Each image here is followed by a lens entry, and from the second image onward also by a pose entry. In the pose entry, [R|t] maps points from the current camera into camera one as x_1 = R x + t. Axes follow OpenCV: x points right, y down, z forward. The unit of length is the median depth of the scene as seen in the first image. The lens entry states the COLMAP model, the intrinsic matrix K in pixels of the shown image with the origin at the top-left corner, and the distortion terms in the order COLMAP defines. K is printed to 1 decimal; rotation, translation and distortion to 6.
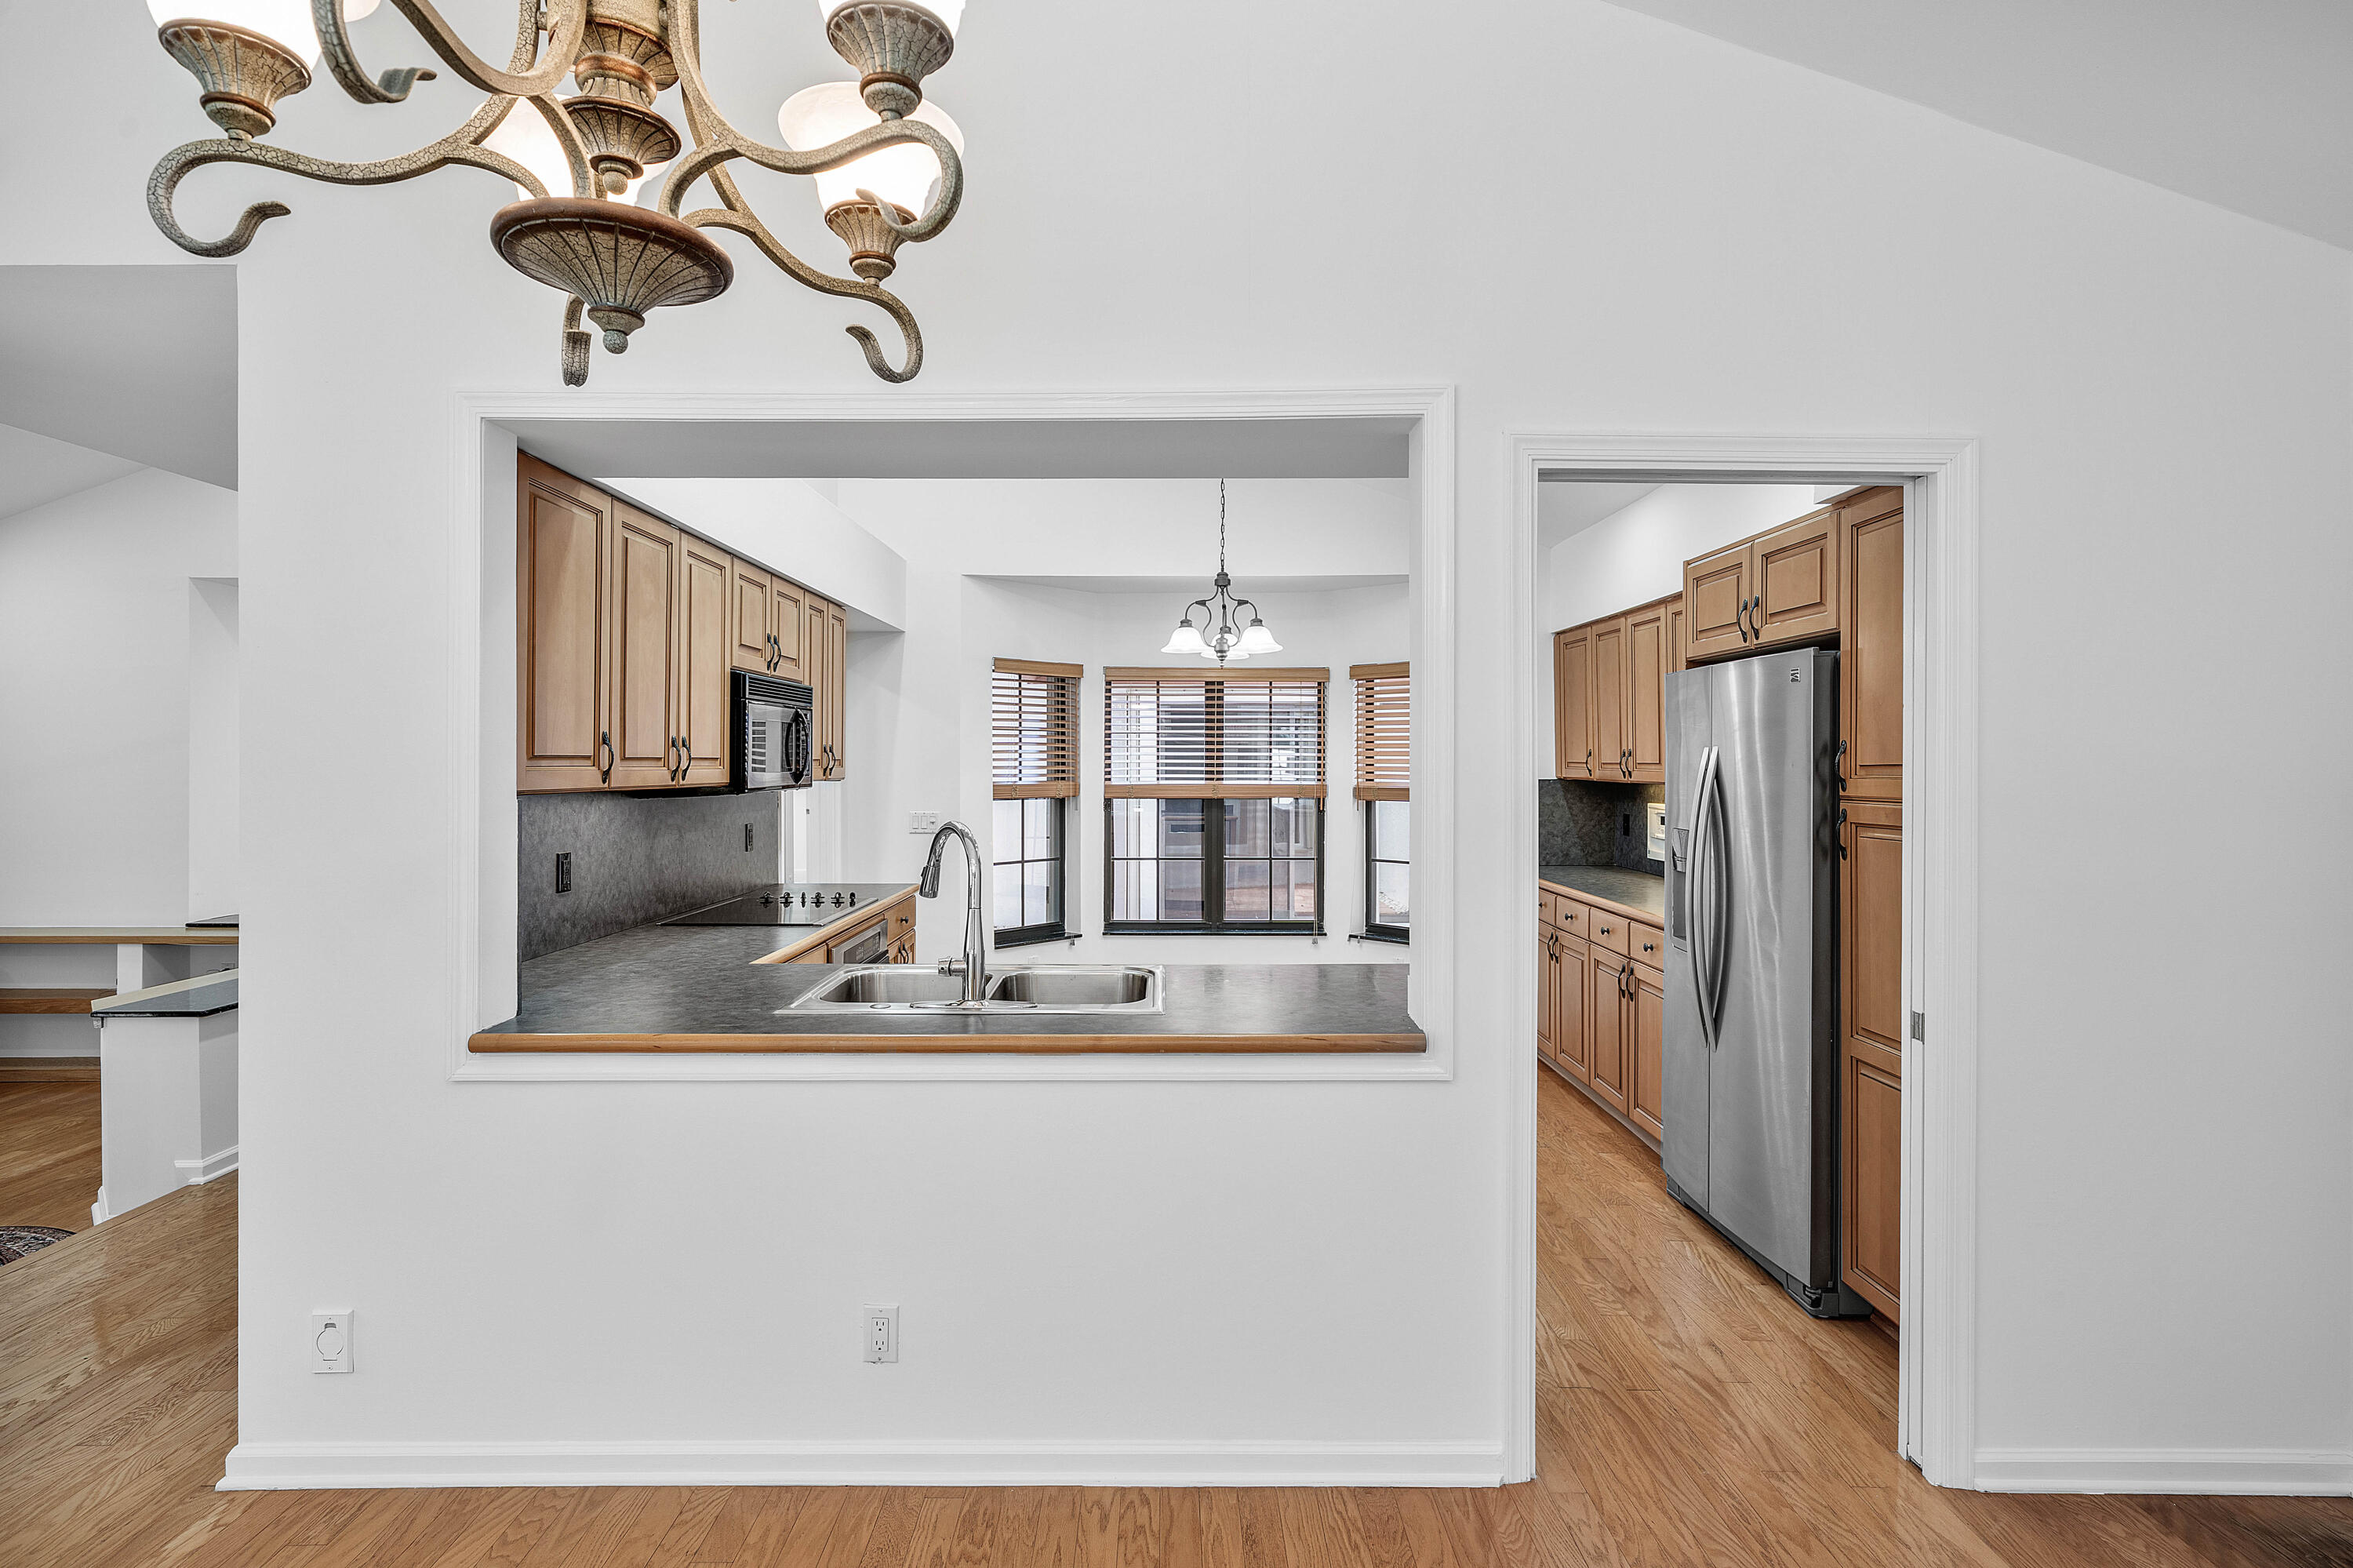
lens RADIAL K [[1179.3, 0, 1168.0], [0, 1179.3, 769.4], [0, 0, 1]] dist [0.004235, 0.000055]
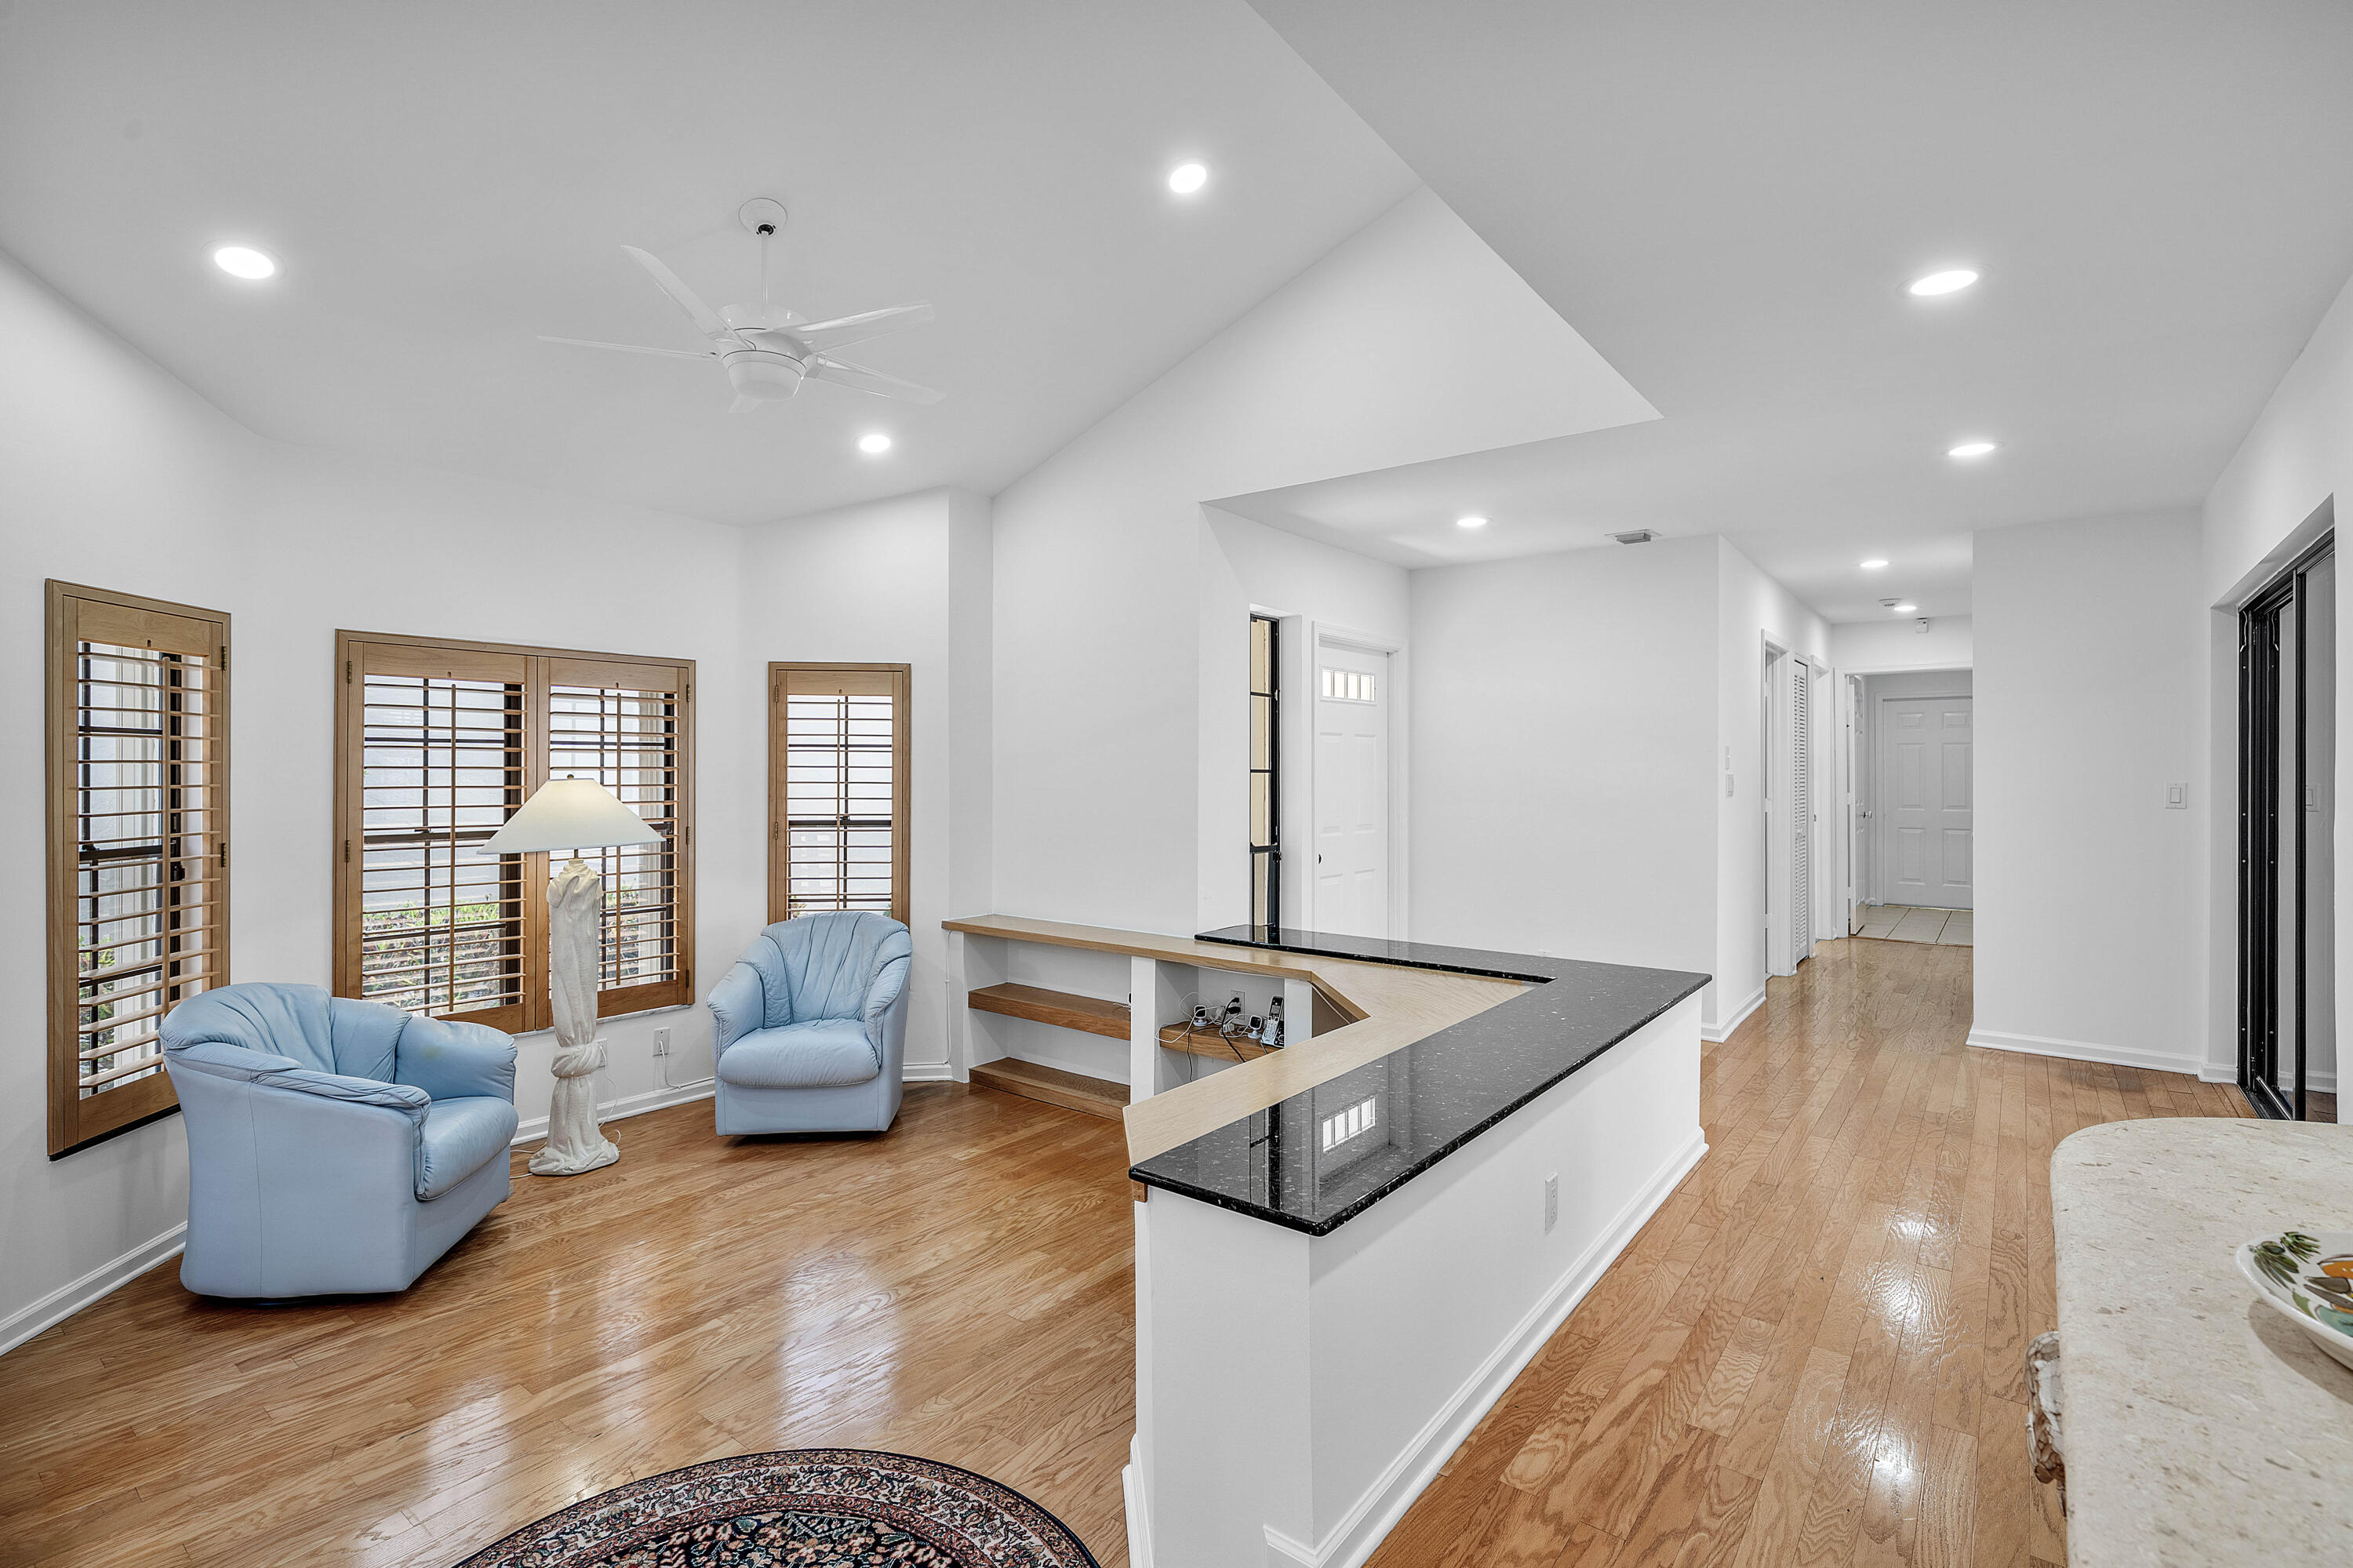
lens RADIAL K [[1091.0, 0, 1178.3], [0, 1091.0, 768.3], [0, 0, 1]] dist [0.016013, -0.000345]
pose [[0.790242, 0.000439, -0.612794, -0.722587], [-0.005399, 0.999966, -0.006246, 0.041199], [0.612771, 0.008244, 0.790218, 0.762652]]
